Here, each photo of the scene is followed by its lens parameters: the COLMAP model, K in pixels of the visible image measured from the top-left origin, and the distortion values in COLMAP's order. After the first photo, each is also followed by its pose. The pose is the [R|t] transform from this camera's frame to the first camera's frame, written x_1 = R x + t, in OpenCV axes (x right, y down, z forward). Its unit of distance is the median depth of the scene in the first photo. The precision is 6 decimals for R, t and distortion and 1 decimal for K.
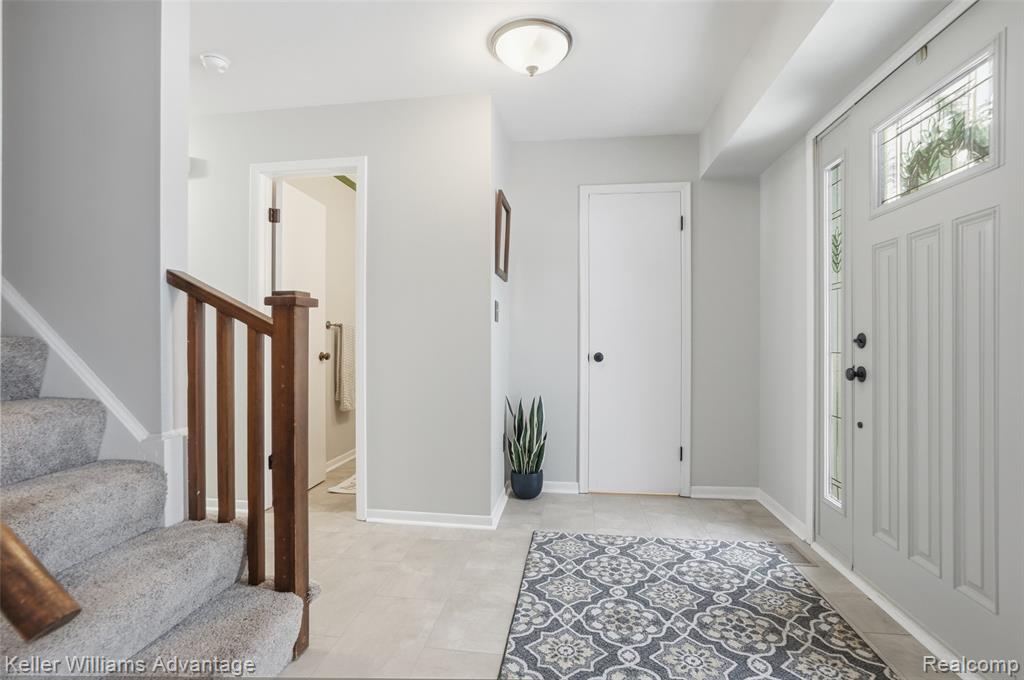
lens RADIAL K [[519.5, 0, 512.0], [0, 519.5, 340.0], [0, 0, 1]] dist [-0.025843, 0.001259]
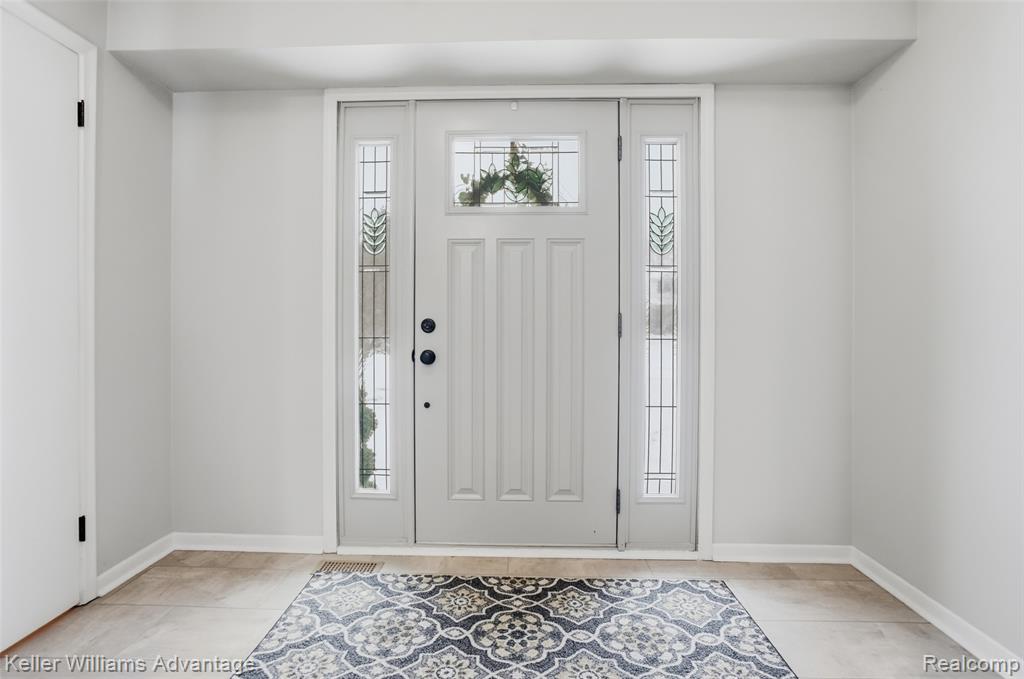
lens RADIAL K [[518.6, 0, 511.1], [0, 518.6, 320.0], [0, 0, 1]] dist [-0.031565, 0.000795]
pose [[-0.107473, 0.007200, 0.994182, -0.429470], [-0.002738, 0.999968, -0.007538, -0.000571], [-0.994204, -0.003532, -0.107450, 0.989376]]
